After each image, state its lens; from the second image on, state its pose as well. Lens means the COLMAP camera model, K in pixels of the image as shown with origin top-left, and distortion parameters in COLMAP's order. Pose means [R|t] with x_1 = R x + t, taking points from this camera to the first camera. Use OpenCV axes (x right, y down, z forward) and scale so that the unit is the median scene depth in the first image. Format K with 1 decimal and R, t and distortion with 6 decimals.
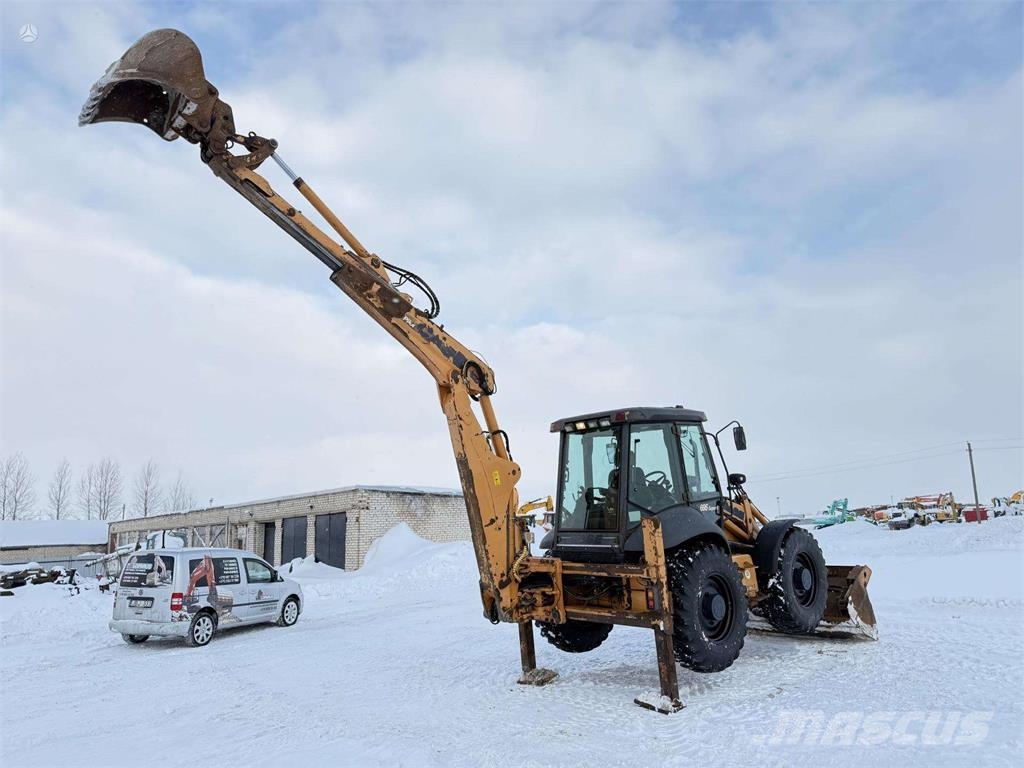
lens RADIAL K [[717.6, 0, 520.8], [0, 717.6, 362.0], [0, 0, 1]] dist [0.088914, -0.144421]
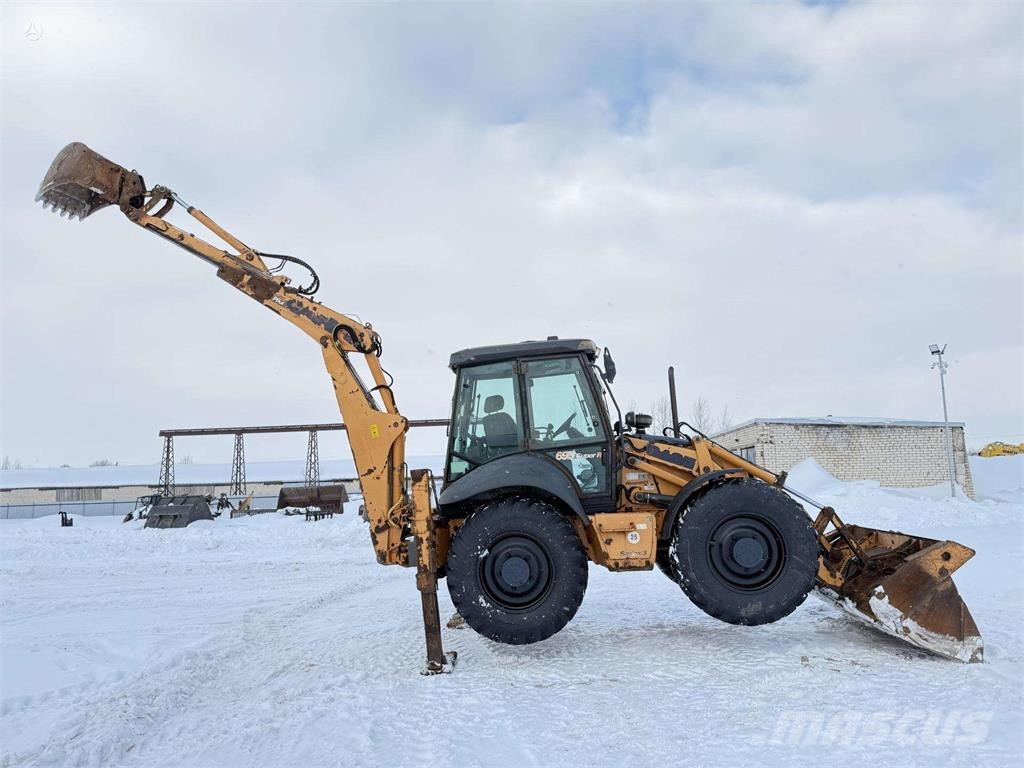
lens RADIAL K [[726.9, 0, 507.8], [0, 726.9, 371.3], [0, 0, 1]] dist [0.097210, -0.138564]
pose [[0.690174, -0.084795, -0.718658, 0.809268], [0.163292, 0.985746, 0.040511, 0.058715], [0.704979, -0.145311, 0.694182, 0.376337]]
